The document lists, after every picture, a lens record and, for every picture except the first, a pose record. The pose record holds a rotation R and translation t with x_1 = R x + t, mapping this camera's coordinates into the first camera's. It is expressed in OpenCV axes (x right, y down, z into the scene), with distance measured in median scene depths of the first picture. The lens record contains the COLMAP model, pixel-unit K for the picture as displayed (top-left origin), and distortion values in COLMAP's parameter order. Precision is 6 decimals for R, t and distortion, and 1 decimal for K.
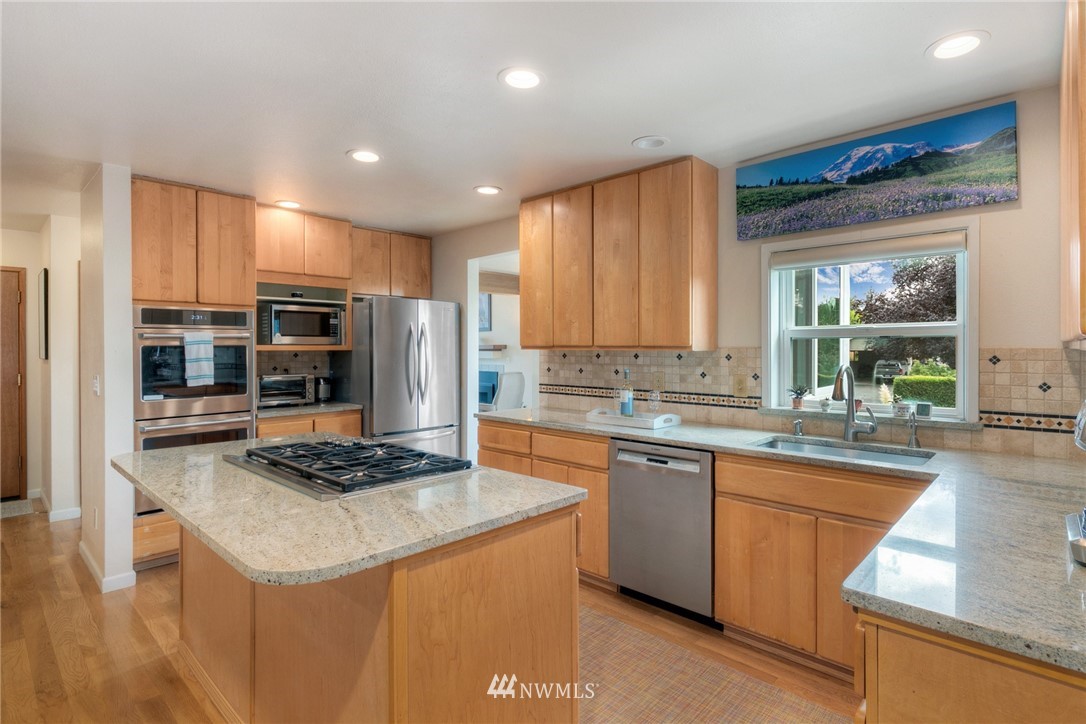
lens RADIAL K [[543.3, 0, 545.3], [0, 543.3, 354.8], [0, 0, 1]] dist [0.002489, 0.000115]
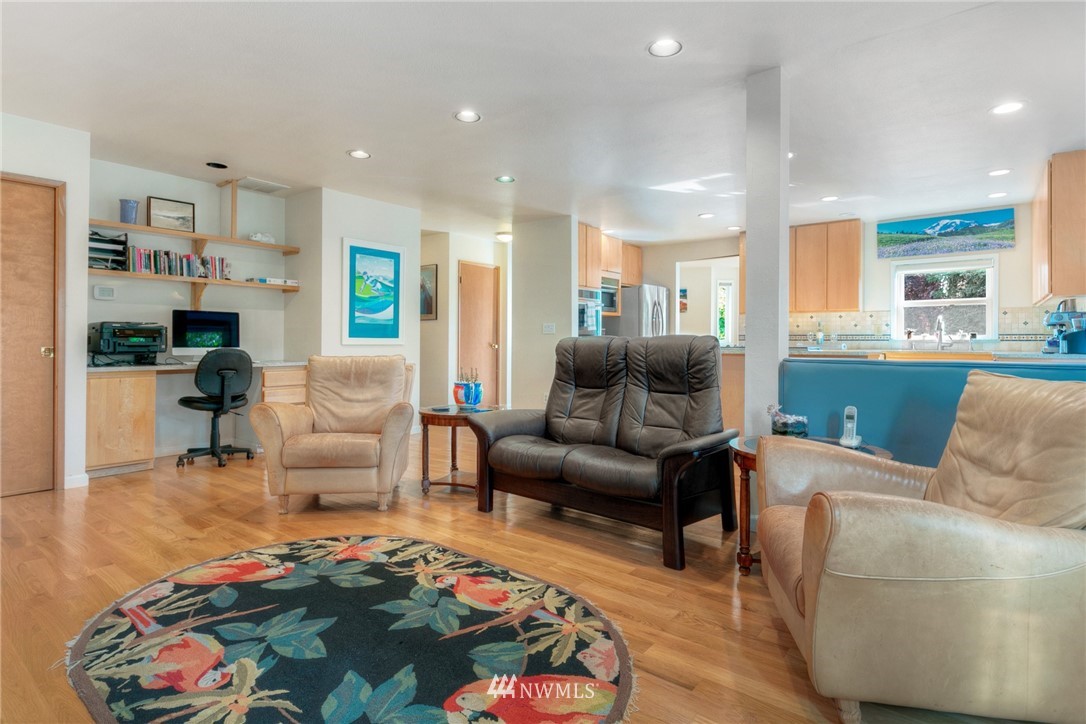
lens RADIAL K [[528.1, 0, 540.4], [0, 528.1, 339.2], [0, 0, 1]] dist [-0.003693, -0.001868]
pose [[0.997765, 0.006412, 0.066507, -0.910473], [-0.005505, 0.999889, -0.013819, 0.111418], [-0.066588, 0.013422, 0.997690, -0.781903]]
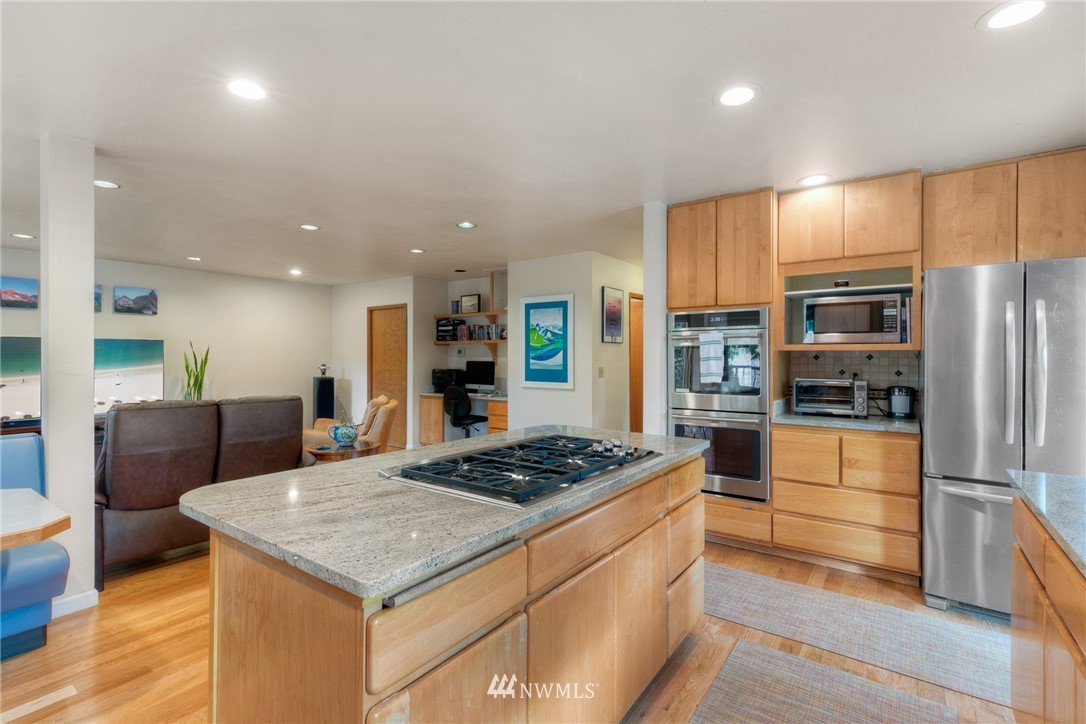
lens RADIAL K [[501.0, 0, 550.8], [0, 501.0, 358.5], [0, 0, 1]] dist [0.003352, 0.001557]
pose [[0.136620, 0.005512, -0.990608, 0.295441], [-0.014258, 0.999892, 0.003597, 0.009486], [0.990521, 0.013633, 0.136683, 0.547211]]
